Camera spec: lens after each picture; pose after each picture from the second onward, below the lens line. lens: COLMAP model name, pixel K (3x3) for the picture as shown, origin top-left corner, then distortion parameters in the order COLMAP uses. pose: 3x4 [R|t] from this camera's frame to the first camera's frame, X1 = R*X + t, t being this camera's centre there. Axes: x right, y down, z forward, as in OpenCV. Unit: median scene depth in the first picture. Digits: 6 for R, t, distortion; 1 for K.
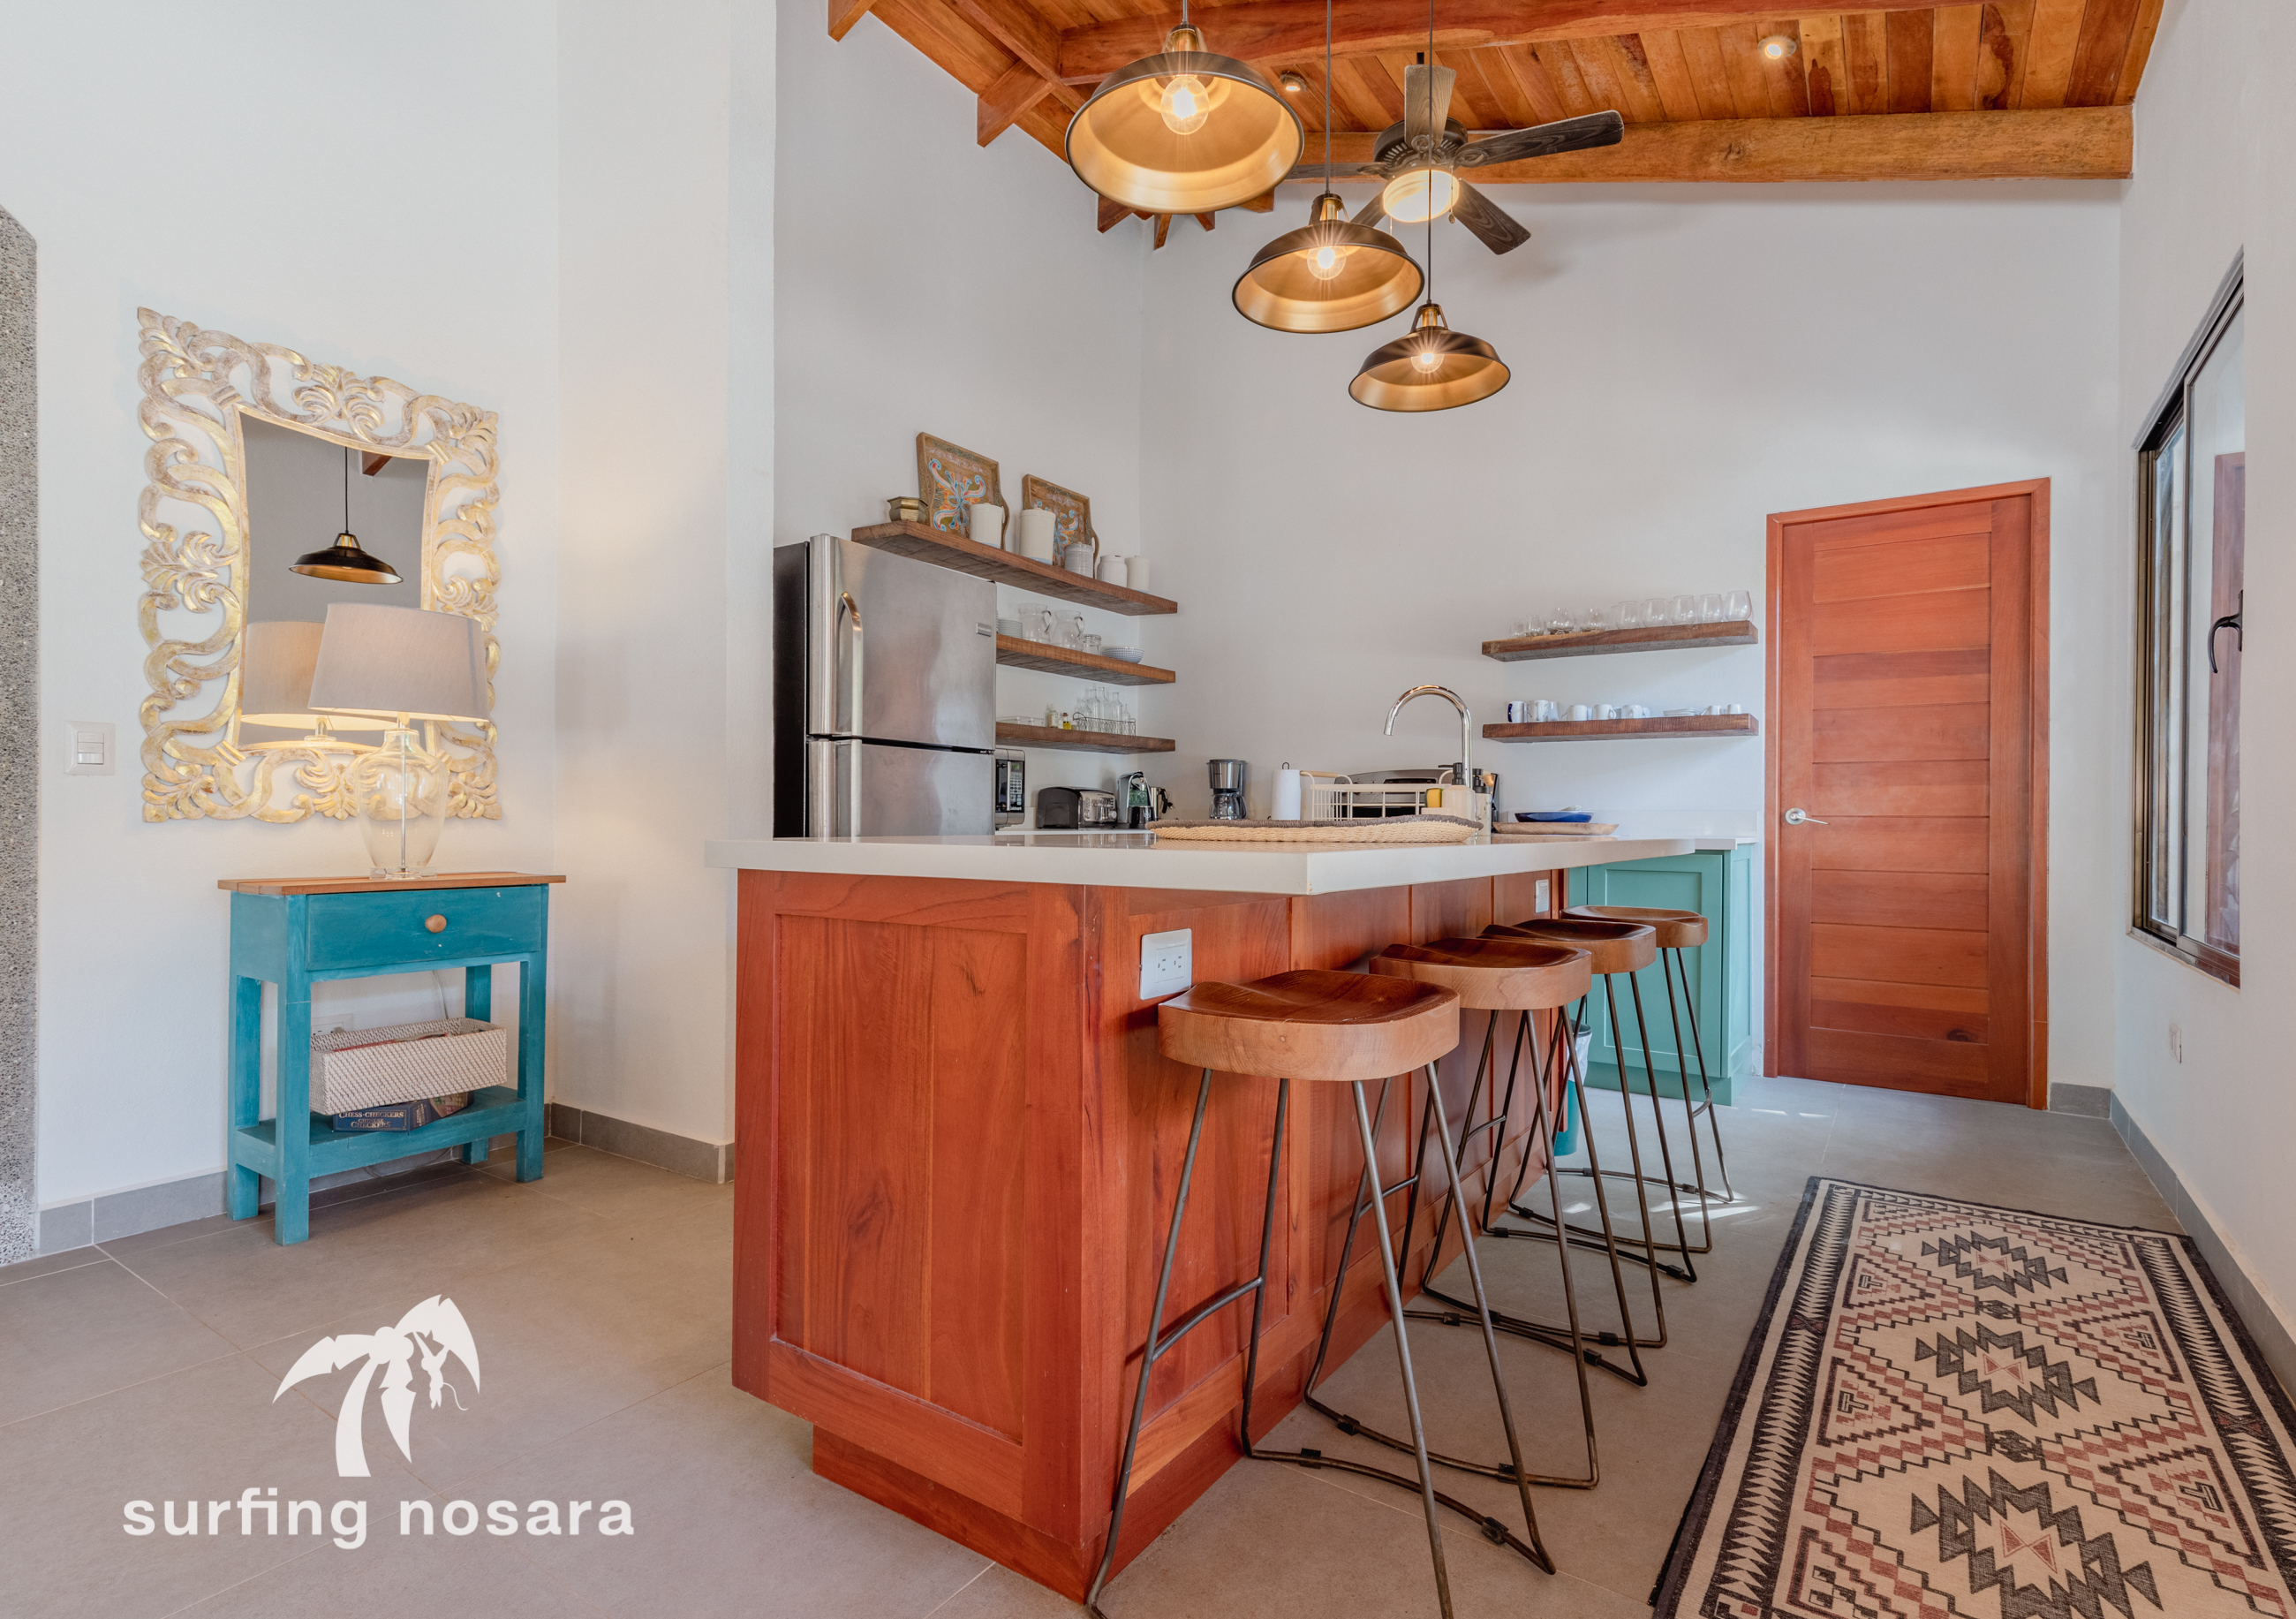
lens RADIAL K [[1122.2, 0, 1158.7], [0, 1122.2, 813.3], [0, 0, 1]] dist [0.001558, 0.000166]
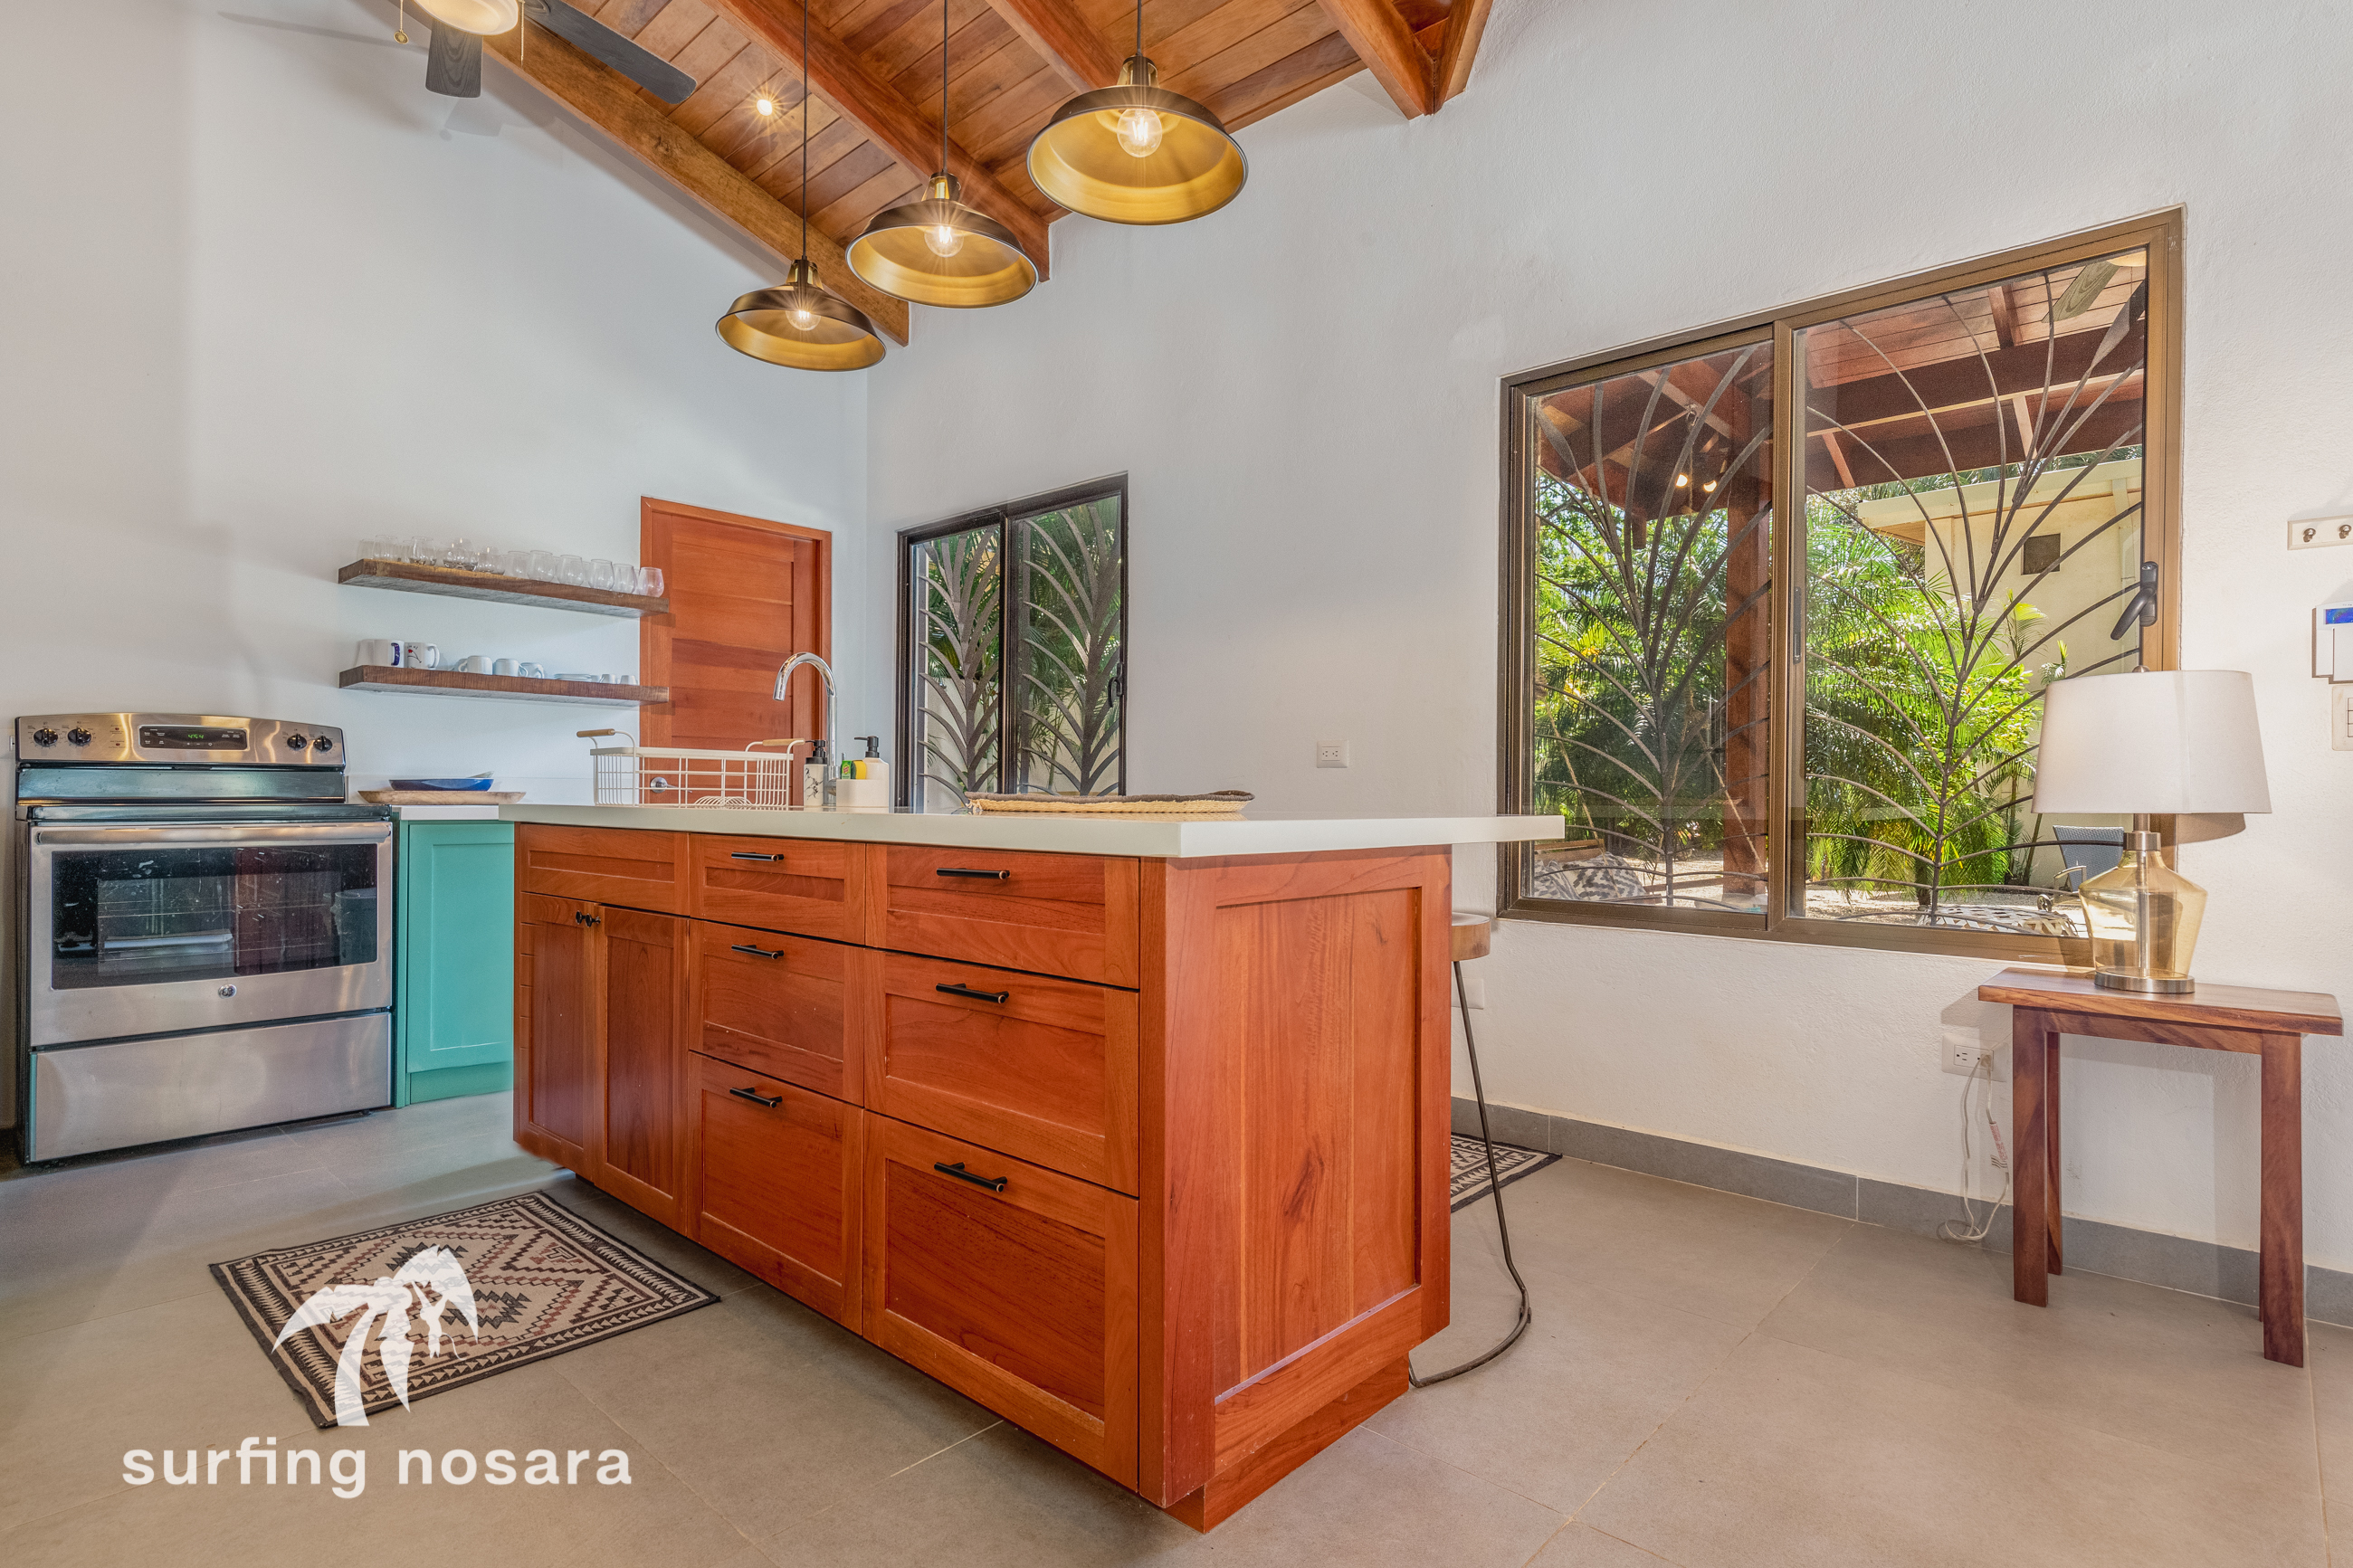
lens RADIAL K [[1163.7, 0, 1183.9], [0, 1163.7, 794.3], [0, 0, 1]] dist [0.000511, -0.000039]
pose [[0.138989, -0.002943, 0.990290, -1.028015], [-0.012919, 0.999905, 0.004785, 0.000518], [-0.990210, -0.013459, 0.138937, 0.760307]]
